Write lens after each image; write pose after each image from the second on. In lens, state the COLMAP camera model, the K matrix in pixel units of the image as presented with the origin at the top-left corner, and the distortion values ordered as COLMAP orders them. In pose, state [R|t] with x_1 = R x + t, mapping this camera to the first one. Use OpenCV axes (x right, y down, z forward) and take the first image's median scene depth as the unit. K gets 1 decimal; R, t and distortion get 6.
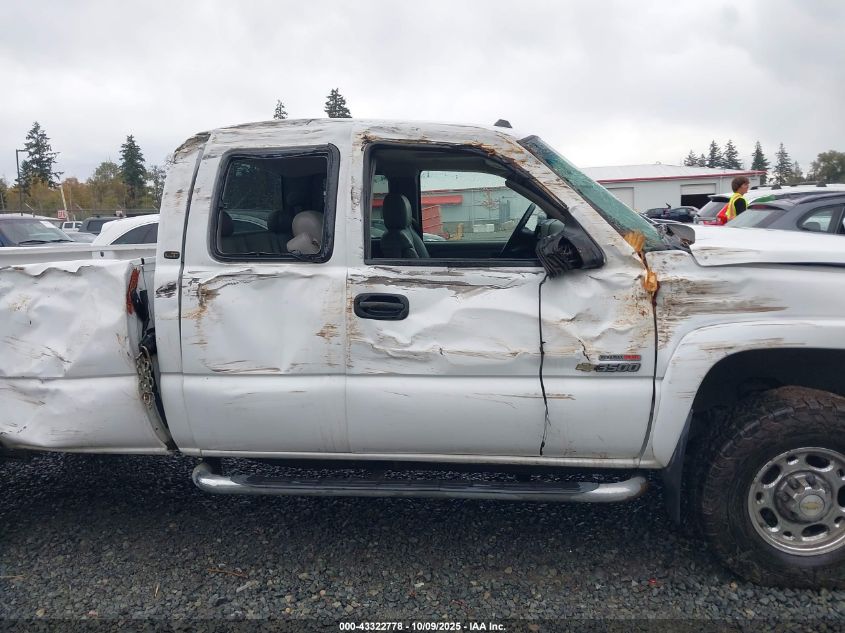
lens RADIAL K [[667.2, 0, 414.9], [0, 667.2, 312.1], [0, 0, 1]] dist [0.036623, -0.054711]
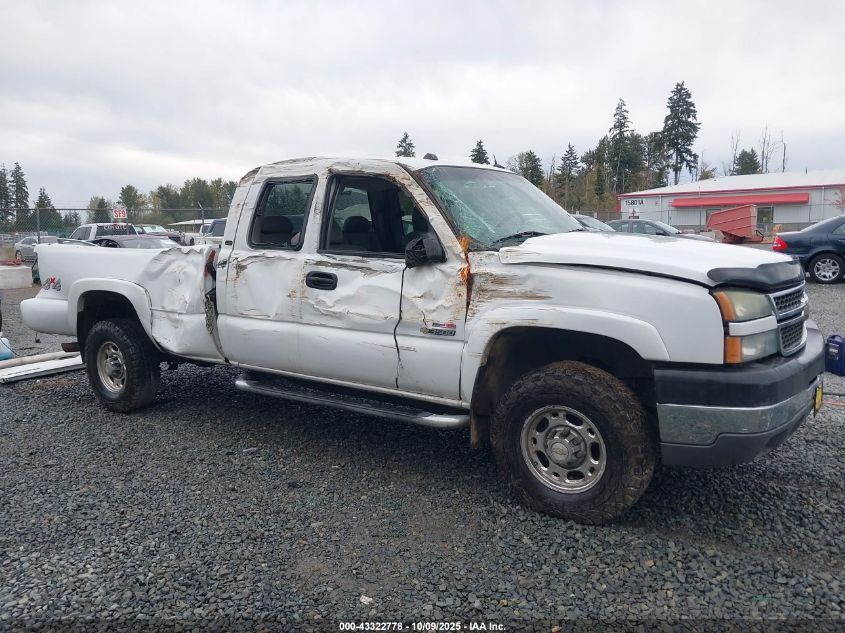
lens RADIAL K [[667.2, 0, 426.8], [0, 667.2, 314.1], [0, 0, 1]] dist [0.036623, -0.054711]
pose [[0.883599, 0.080413, -0.461287, 0.885999], [-0.078249, 0.996648, 0.023854, 0.012945], [0.461659, 0.015018, 0.886930, -0.251703]]
